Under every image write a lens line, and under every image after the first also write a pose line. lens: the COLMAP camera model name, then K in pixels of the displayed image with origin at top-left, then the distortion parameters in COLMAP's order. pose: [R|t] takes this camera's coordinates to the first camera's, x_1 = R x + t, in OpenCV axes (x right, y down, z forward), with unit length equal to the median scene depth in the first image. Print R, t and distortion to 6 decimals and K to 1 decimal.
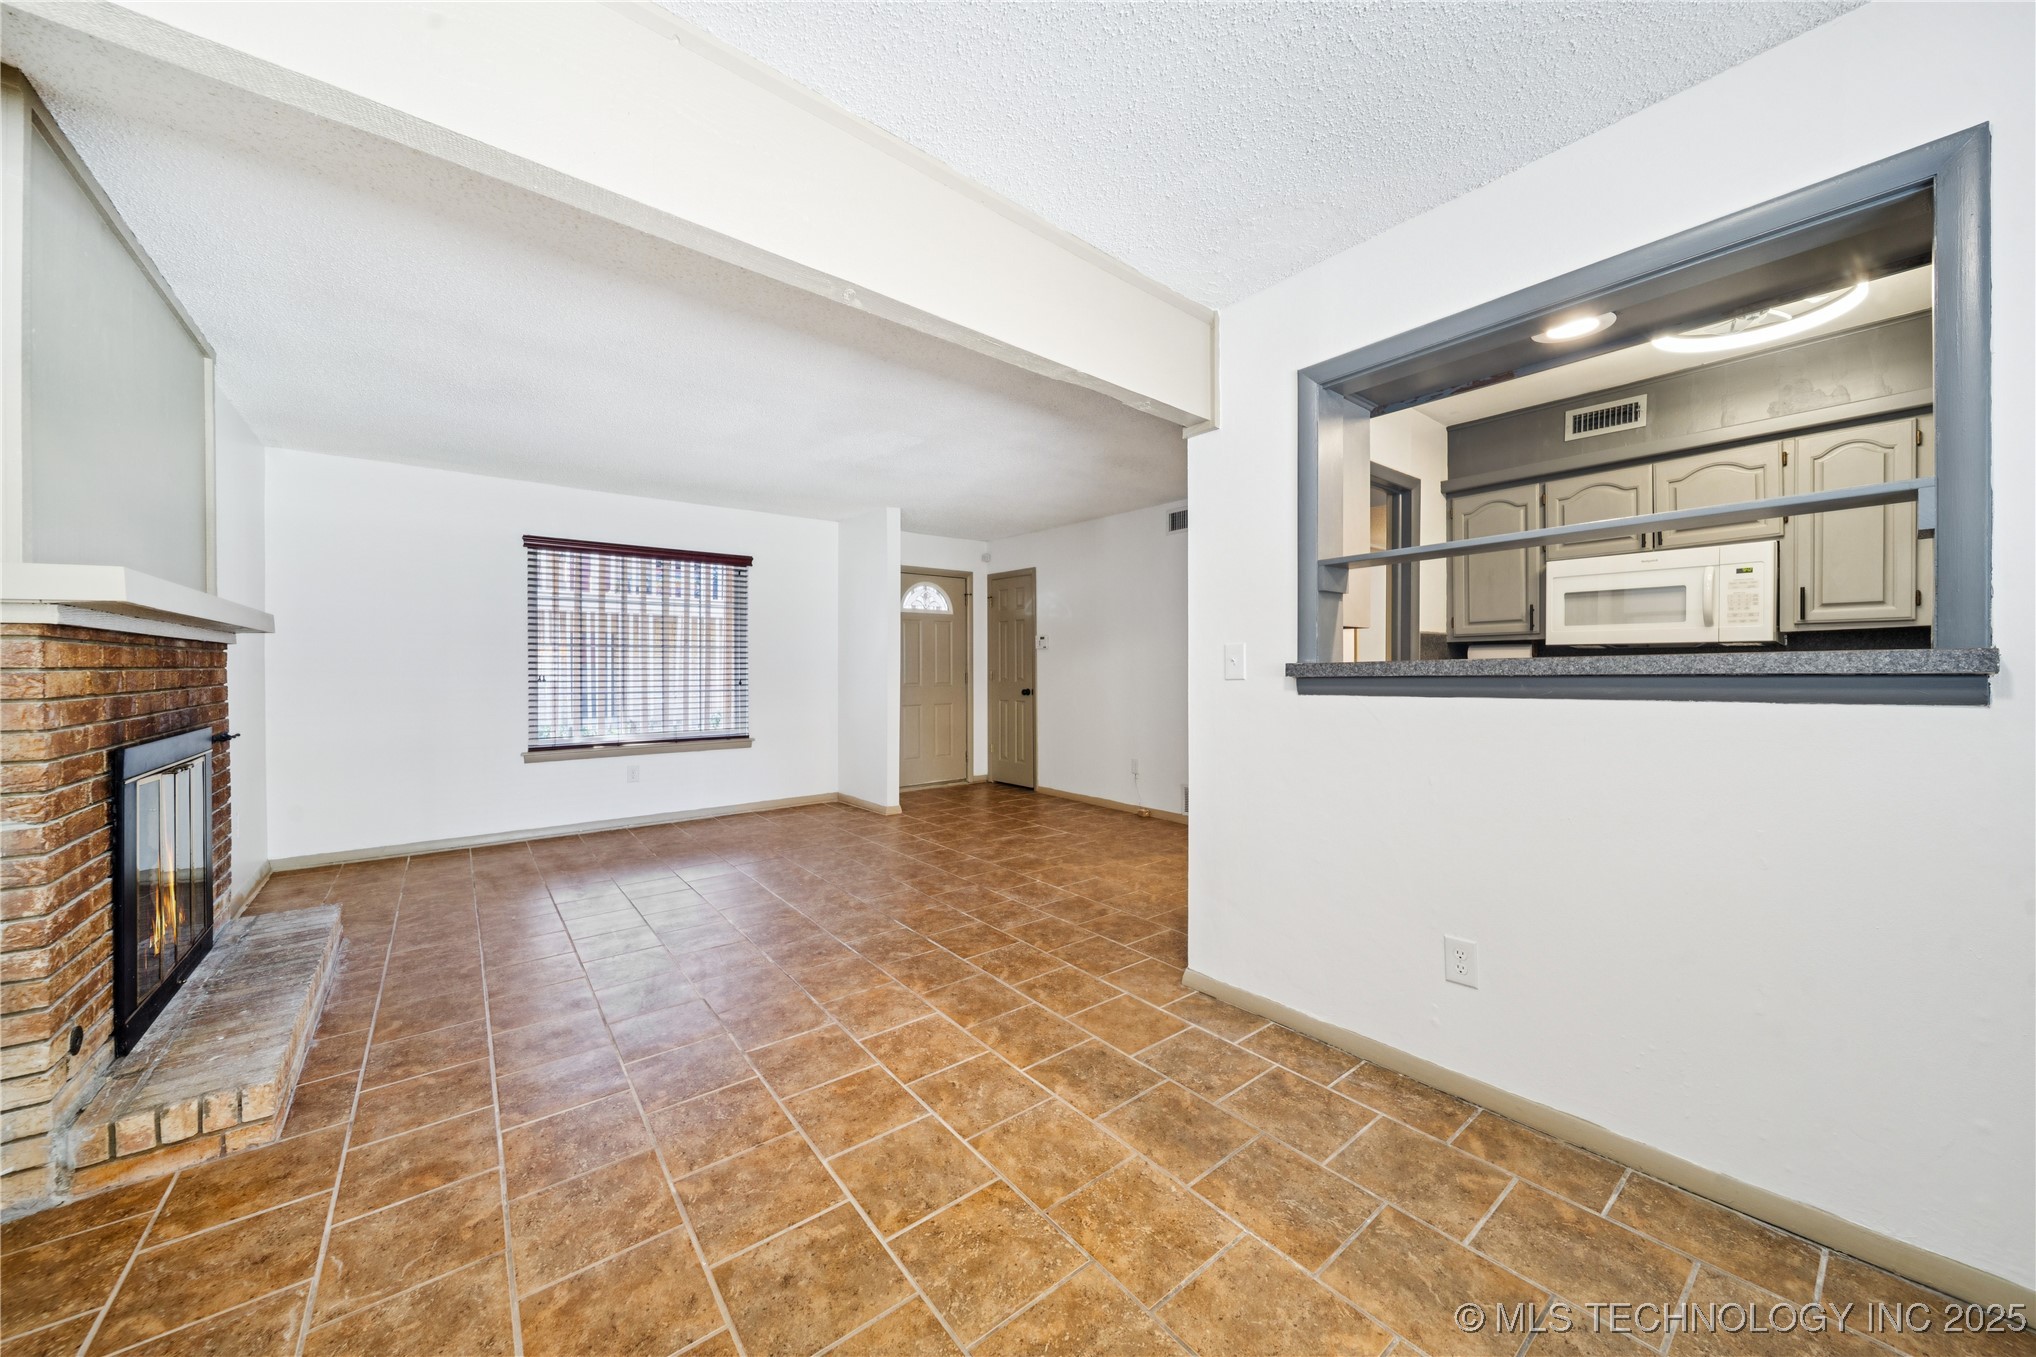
lens RADIAL K [[715.1, 0, 1008.3], [0, 715.1, 674.5], [0, 0, 1]] dist [-0.000402, -0.001494]
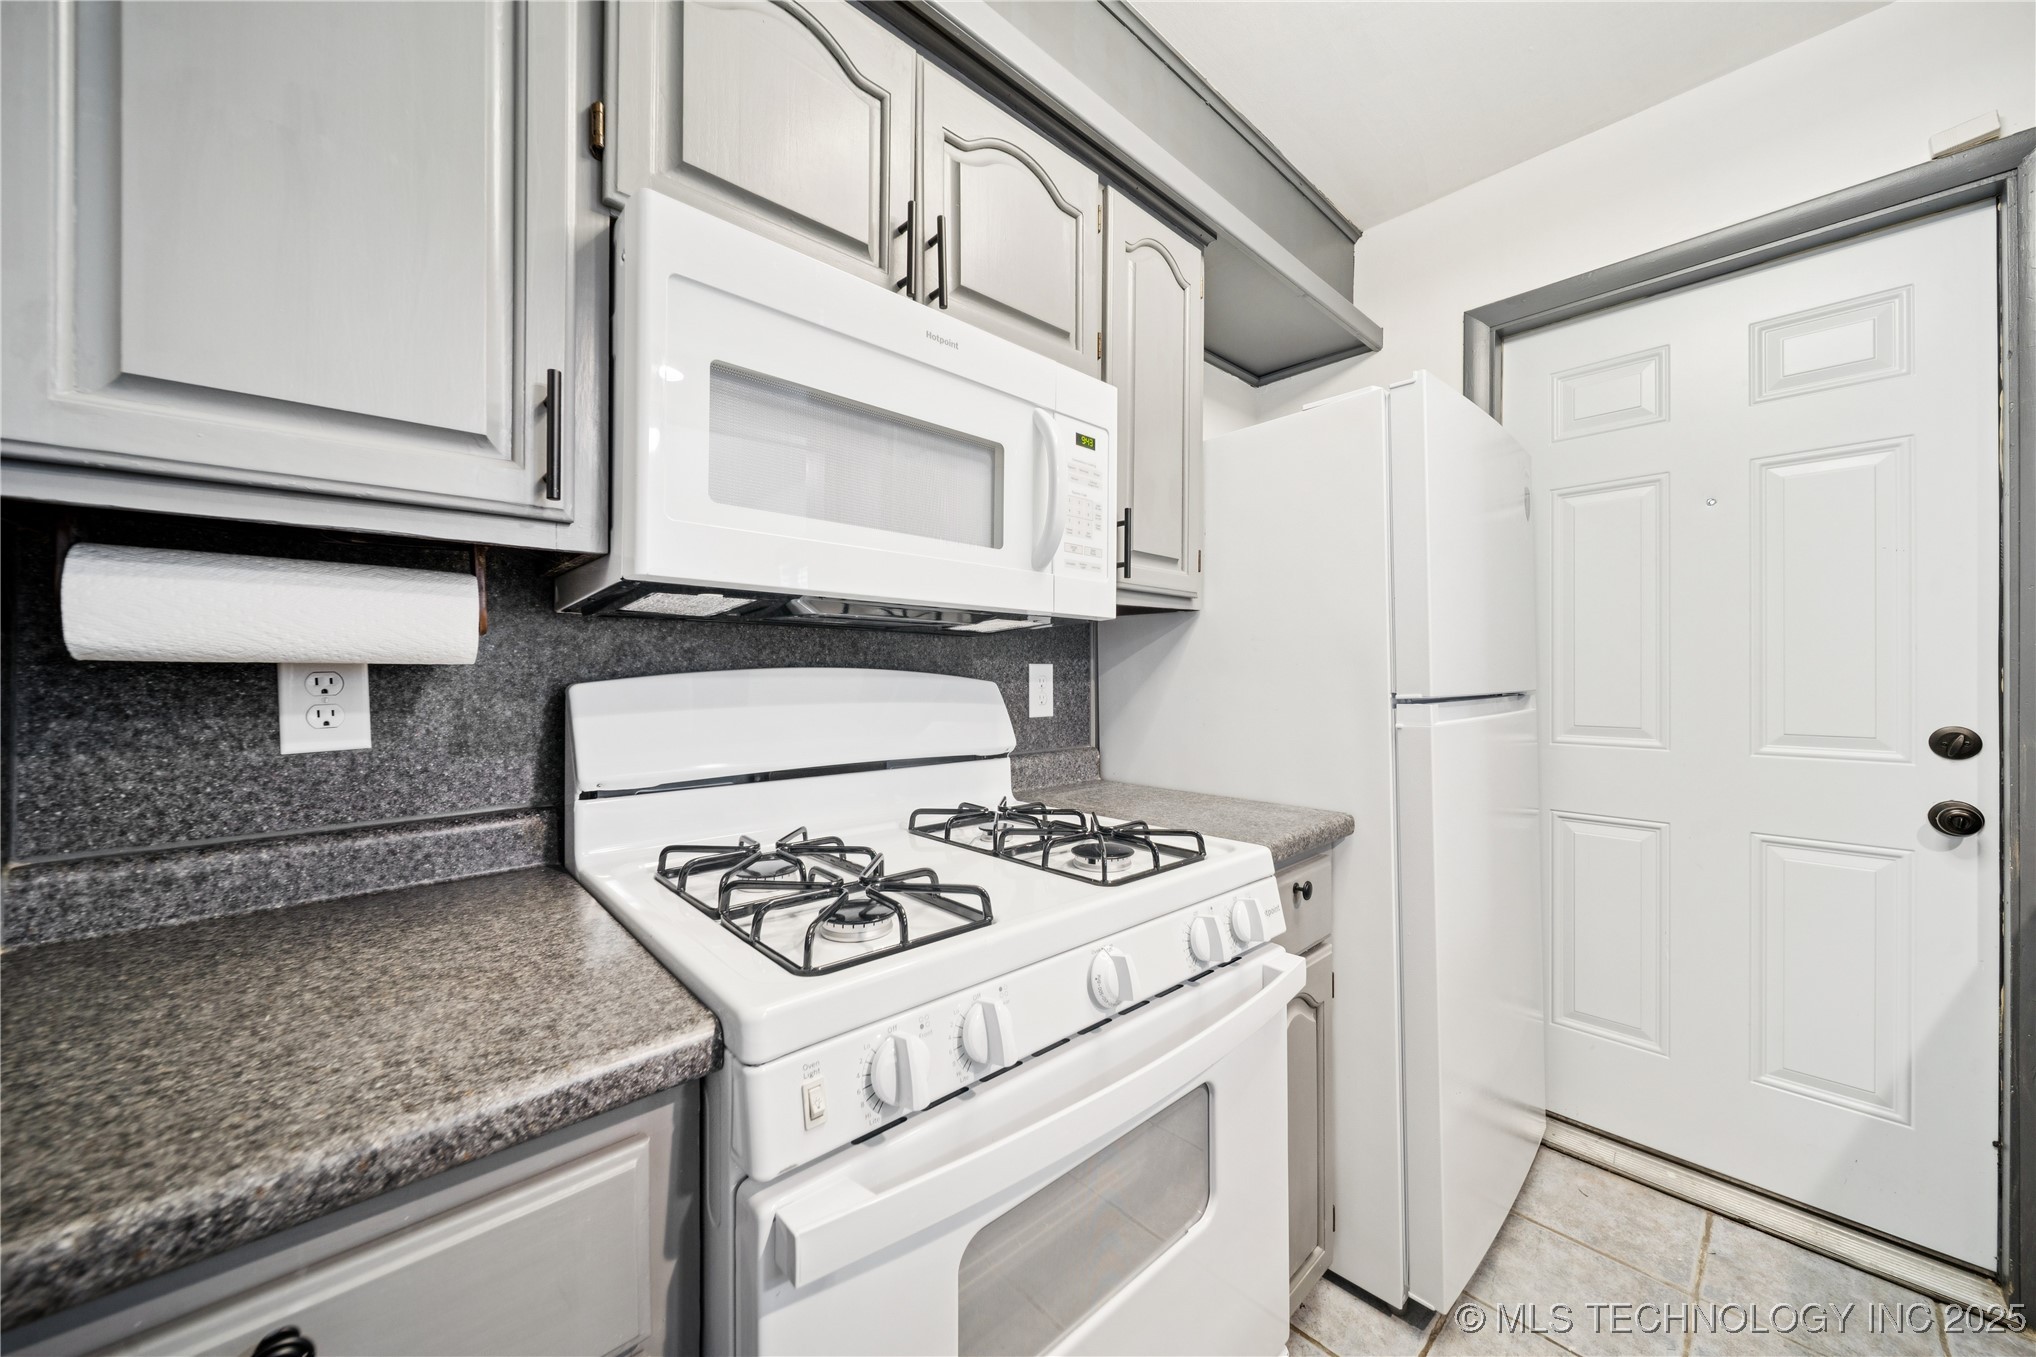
lens RADIAL K [[715.1, 0, 1001.4], [0, 715.1, 675.2], [0, 0, 1]] dist [-0.000402, -0.001494]
pose [[-0.053329, -0.001601, 0.998576, 0.766366], [0.009646, 0.999951, 0.002118, -0.022122], [-0.998530, 0.009745, -0.053311, 1.273522]]
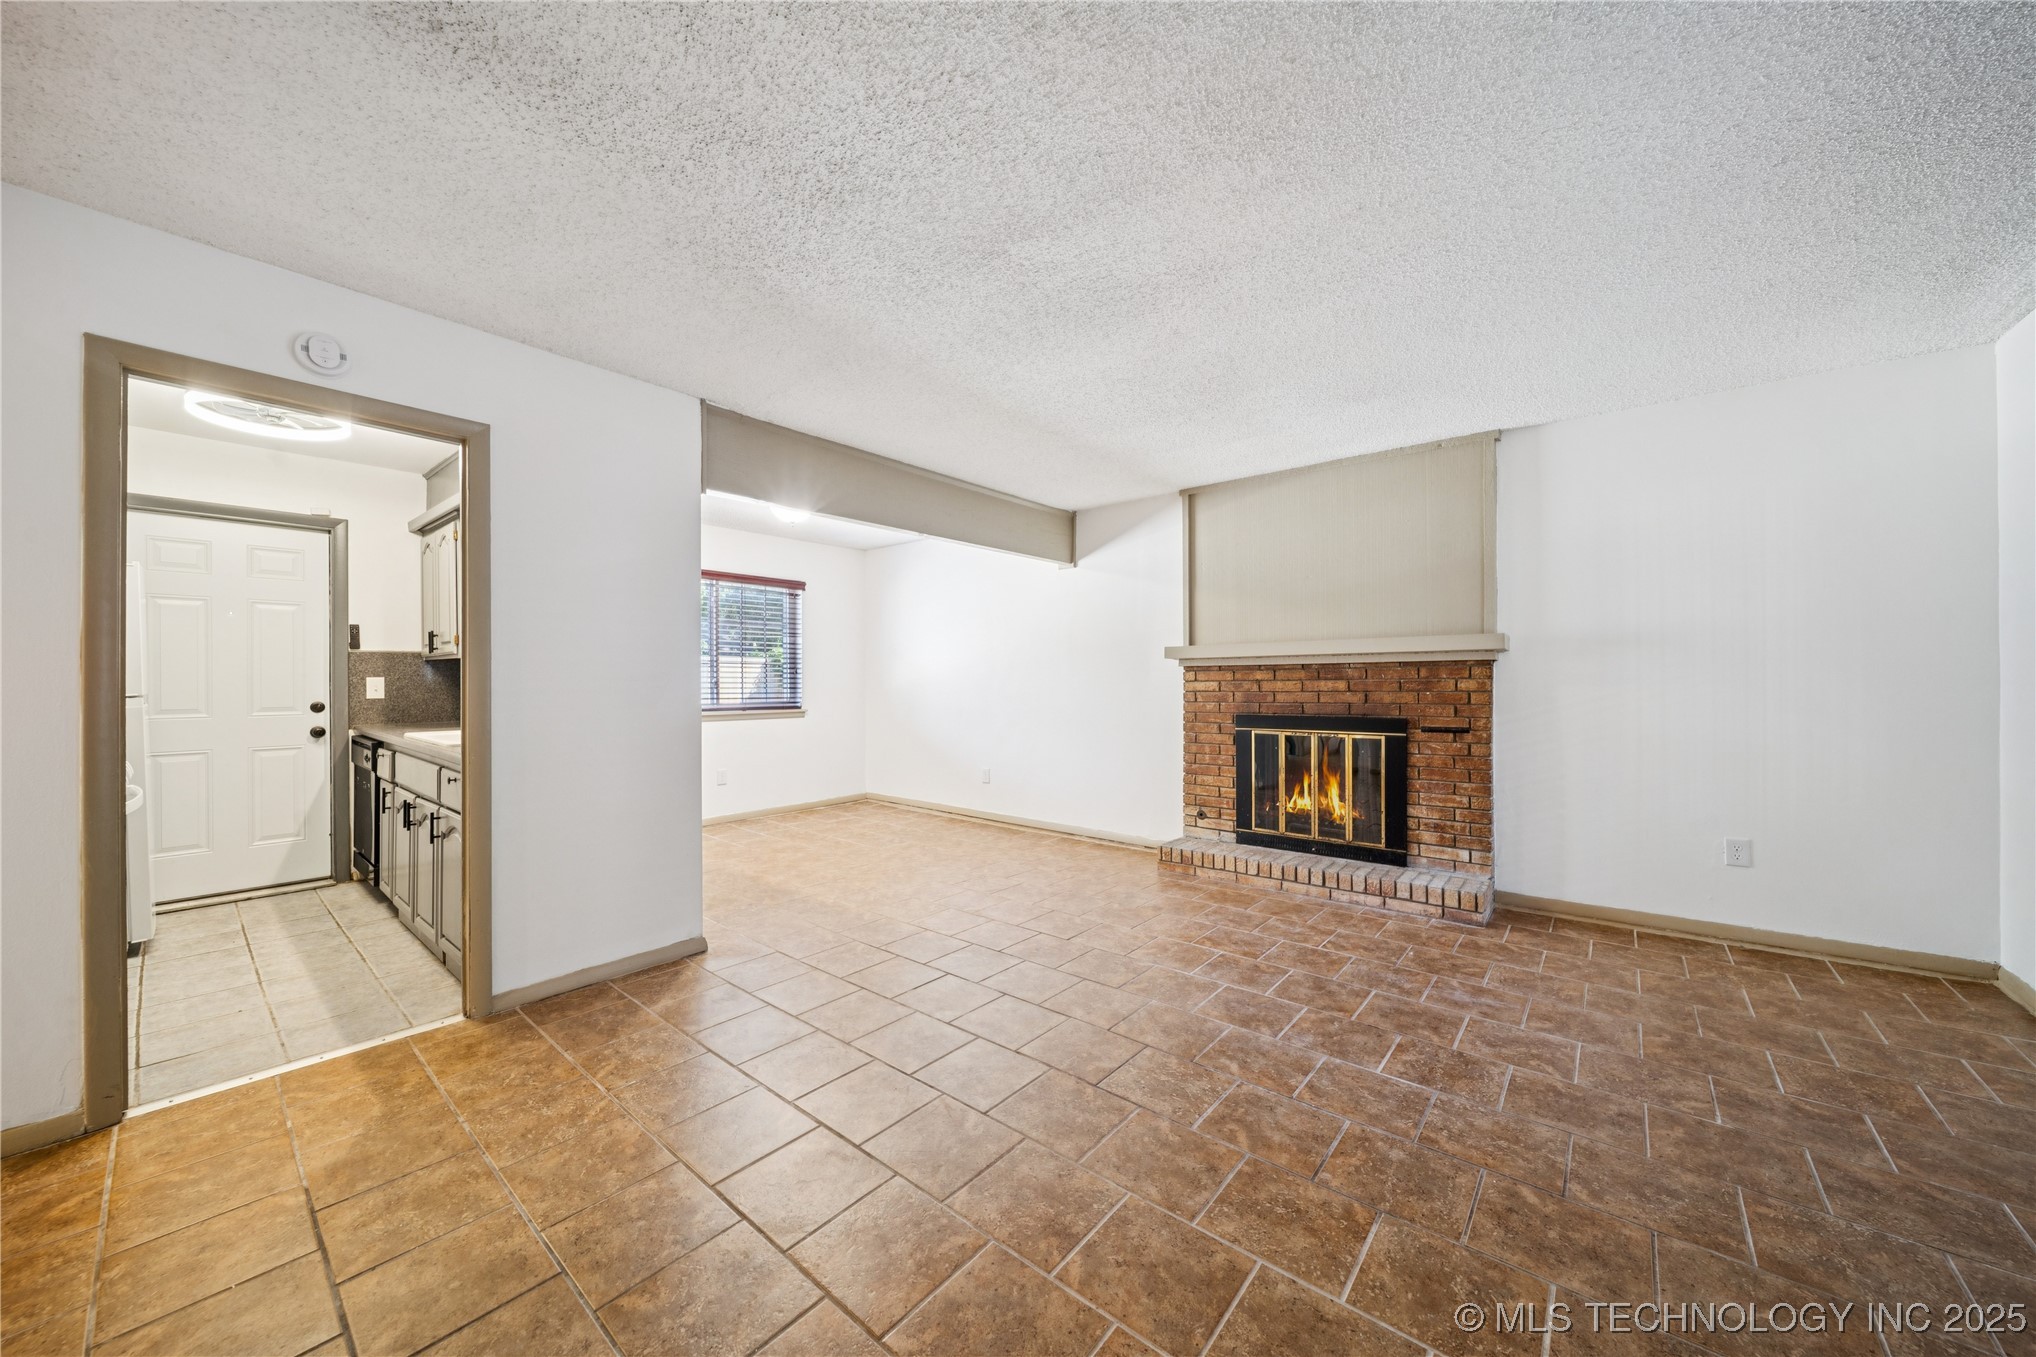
lens RADIAL K [[715.1, 0, 1017.8], [0, 715.1, 679.4], [0, 0, 1]] dist [-0.000402, -0.001494]
pose [[-0.977277, 0.008390, -0.211799, -0.016578], [0.006695, 0.999940, 0.008717, -0.030472], [0.211859, 0.007101, -0.977274, 2.560212]]
